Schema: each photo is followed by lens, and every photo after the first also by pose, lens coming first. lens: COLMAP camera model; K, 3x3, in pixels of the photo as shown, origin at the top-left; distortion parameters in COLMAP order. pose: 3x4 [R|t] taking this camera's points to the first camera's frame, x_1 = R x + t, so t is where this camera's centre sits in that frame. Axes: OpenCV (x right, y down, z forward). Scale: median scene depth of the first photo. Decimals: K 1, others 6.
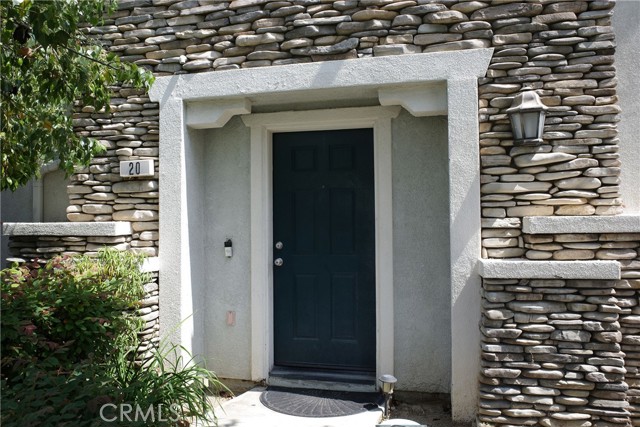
lens RADIAL K [[507.1, 0, 315.8], [0, 507.1, 215.3], [0, 0, 1]] dist [-0.062840, 0.067519]
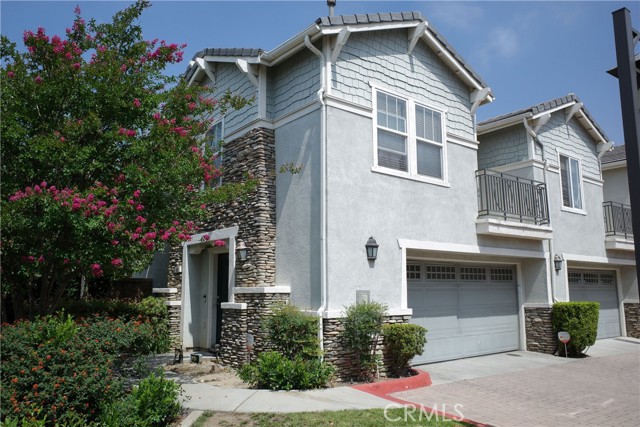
lens RADIAL K [[507.1, 0, 315.8], [0, 507.1, 215.3], [0, 0, 1]] dist [-0.062840, 0.067519]
pose [[0.784666, -0.087929, -0.613651, 2.461769], [0.016071, 0.992442, -0.121656, -0.044614], [0.619711, 0.085597, 0.780149, -0.945893]]
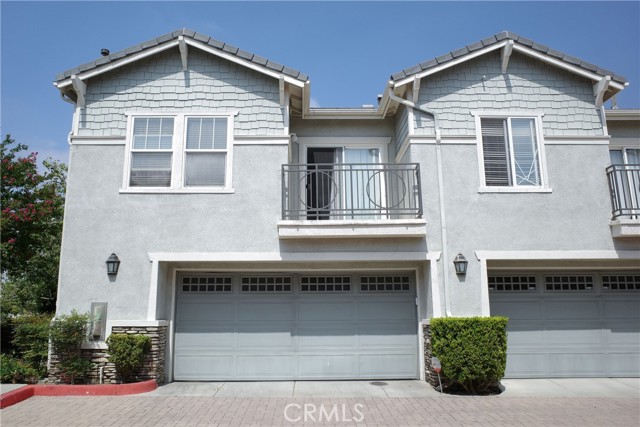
lens RADIAL K [[507.1, 0, 315.8], [0, 507.1, 215.3], [0, 0, 1]] dist [-0.062840, 0.067519]
pose [[0.243358, -0.189191, -0.951306, 4.047130], [0.033965, 0.981853, -0.186577, 0.106095], [0.969342, 0.013093, 0.245367, 1.629857]]
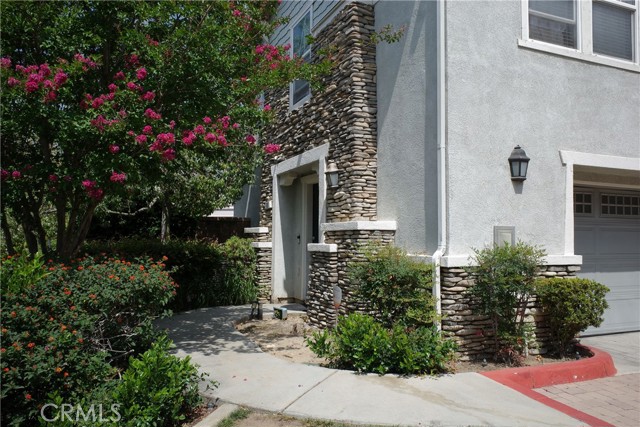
lens RADIAL K [[507.1, 0, 315.8], [0, 507.1, 215.3], [0, 0, 1]] dist [-0.062840, 0.067519]
pose [[0.595307, -0.025922, -0.803080, 2.038263], [0.012003, 0.999655, -0.023370, 0.017431], [0.803409, 0.004273, 0.595412, -0.301212]]
